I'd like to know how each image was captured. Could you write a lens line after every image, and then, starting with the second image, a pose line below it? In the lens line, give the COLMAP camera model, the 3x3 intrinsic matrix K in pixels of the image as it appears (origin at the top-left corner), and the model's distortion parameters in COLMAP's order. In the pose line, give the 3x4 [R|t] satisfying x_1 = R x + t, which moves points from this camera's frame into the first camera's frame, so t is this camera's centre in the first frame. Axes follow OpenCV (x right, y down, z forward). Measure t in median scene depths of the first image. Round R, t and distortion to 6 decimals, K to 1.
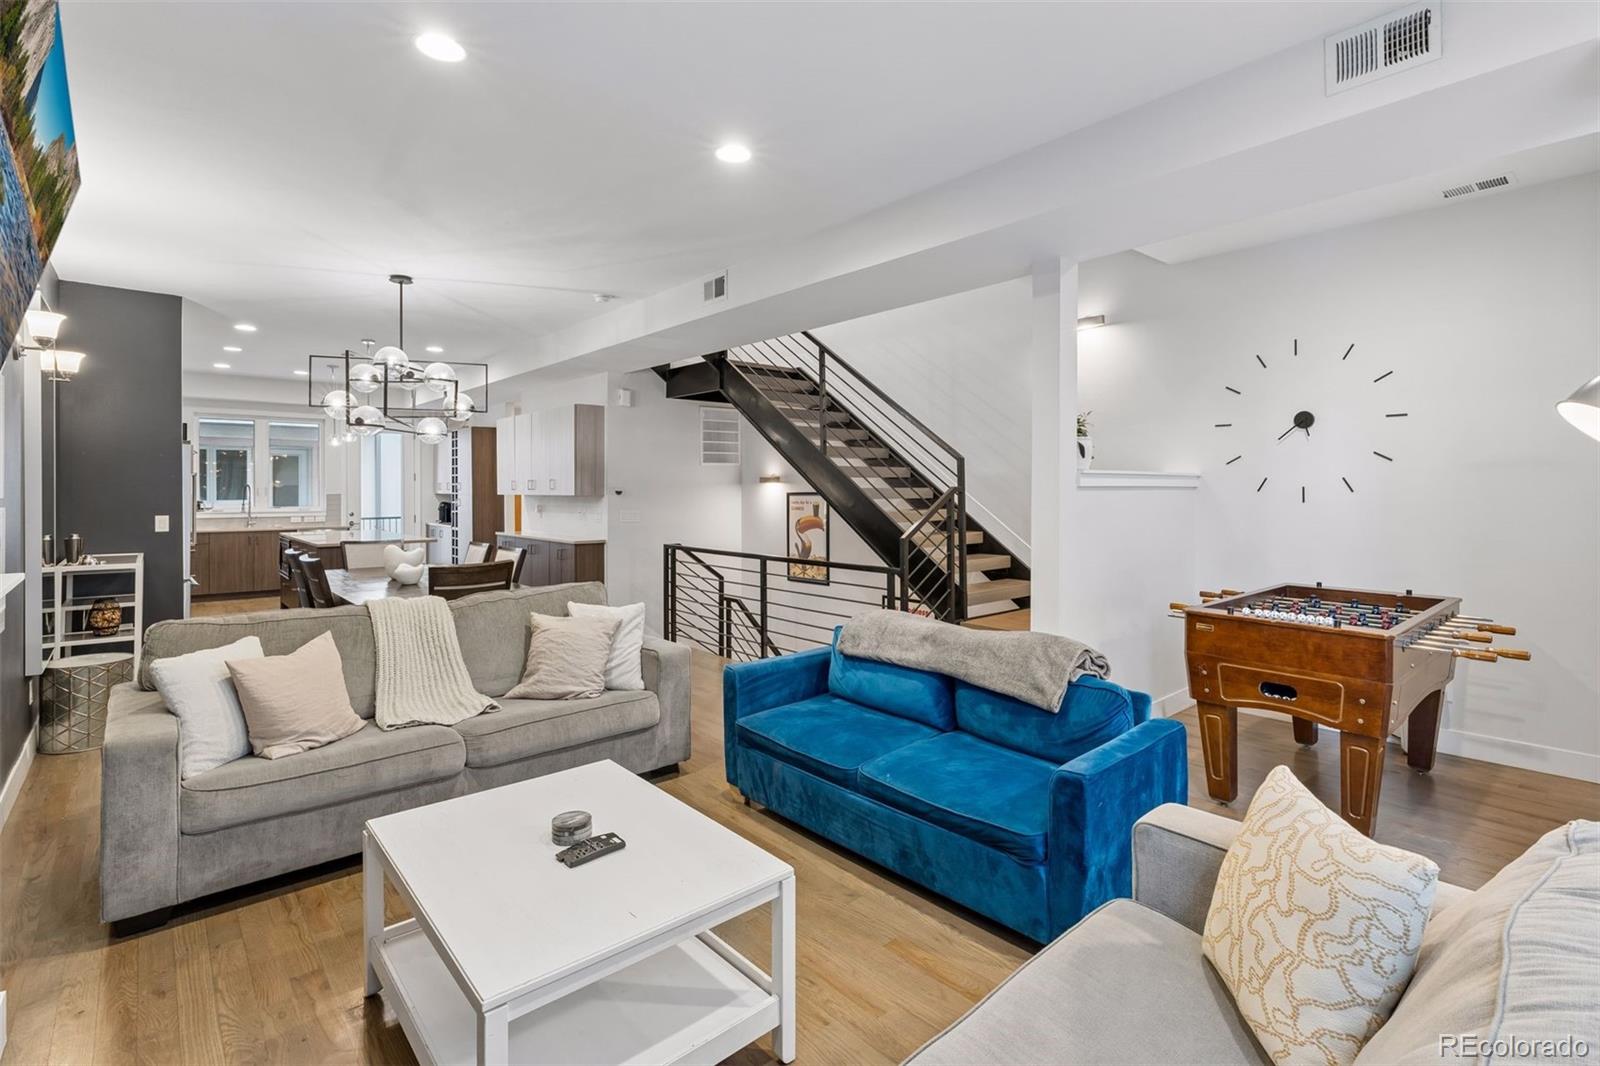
lens RADIAL K [[740.7, 0, 814.1], [0, 740.7, 488.6], [0, 0, 1]] dist [-0.000180, -0.001725]
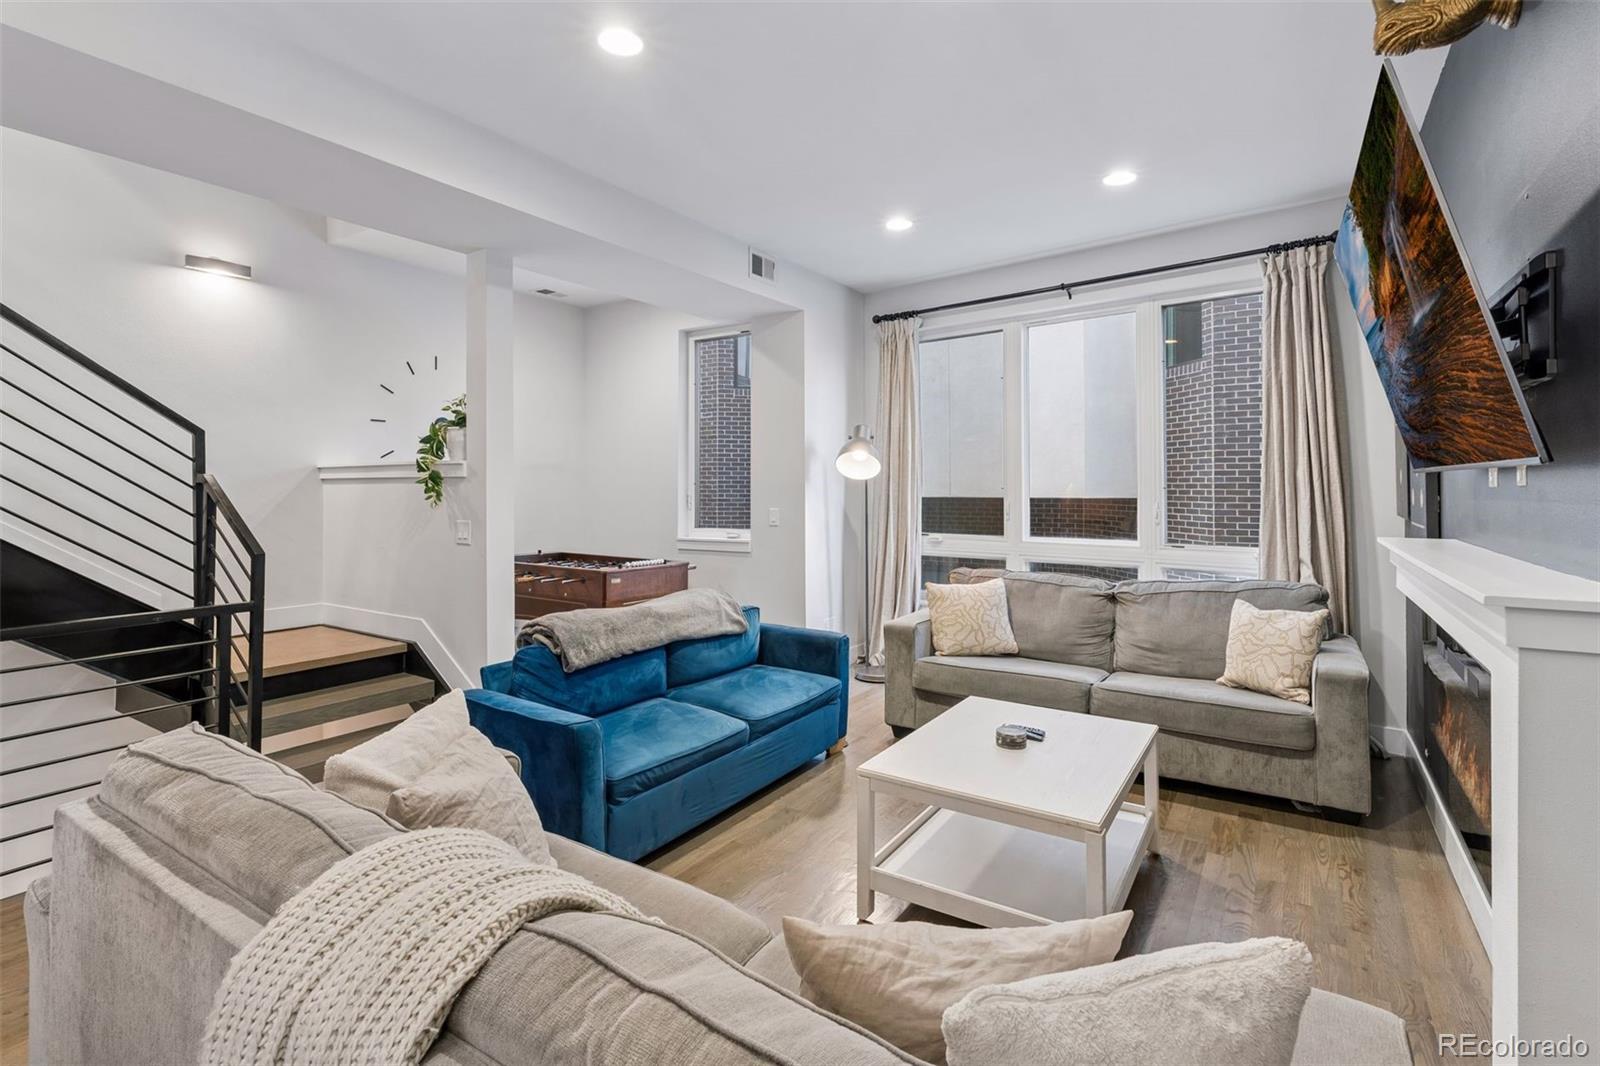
lens RADIAL K [[740.7, 0, 811.4], [0, 740.7, 483.4], [0, 0, 1]] dist [-0.000180, -0.001725]
pose [[-0.260476, 0.012477, 0.965400, -0.404176], [0.011143, 0.999889, -0.009916, 0.012594], [-0.965416, 0.008175, -0.260586, 0.459379]]
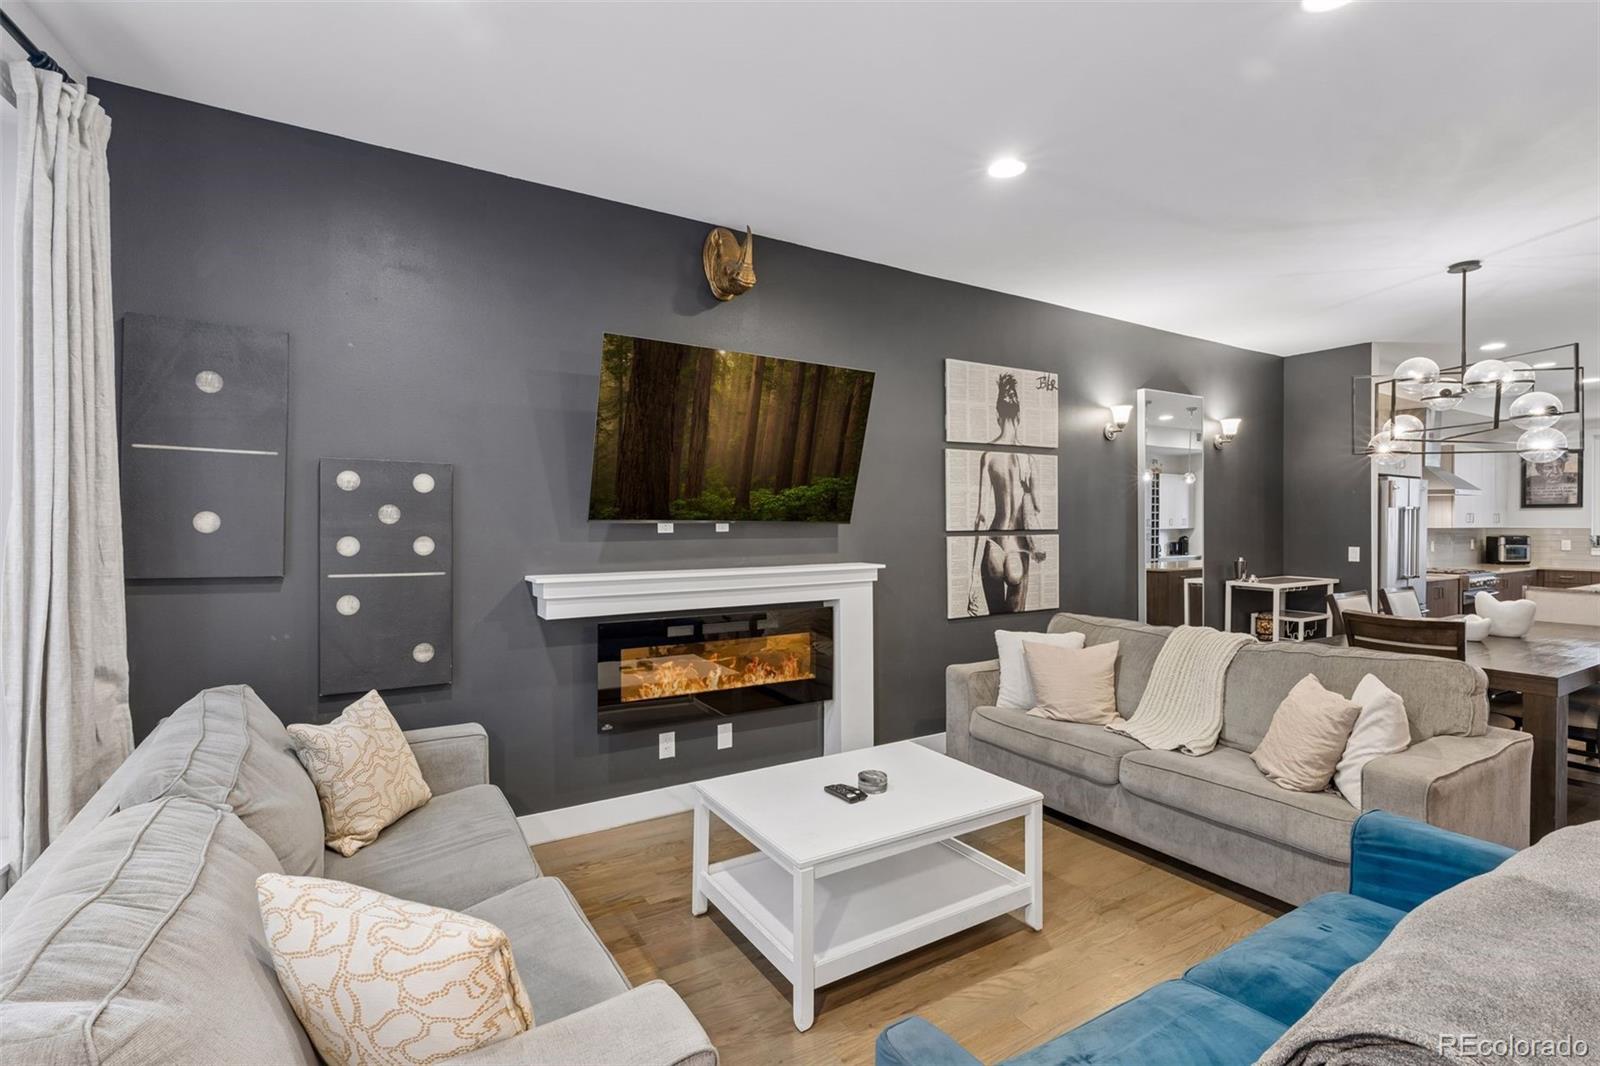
lens RADIAL K [[740.7, 0, 796.6], [0, 740.7, 526.9], [0, 0, 1]] dist [-0.000180, -0.001725]
pose [[-0.179324, 0.007486, -0.983762, 0.635339], [0.000817, 0.999972, 0.007460, -0.003561], [0.983790, 0.000534, -0.179326, 0.701635]]
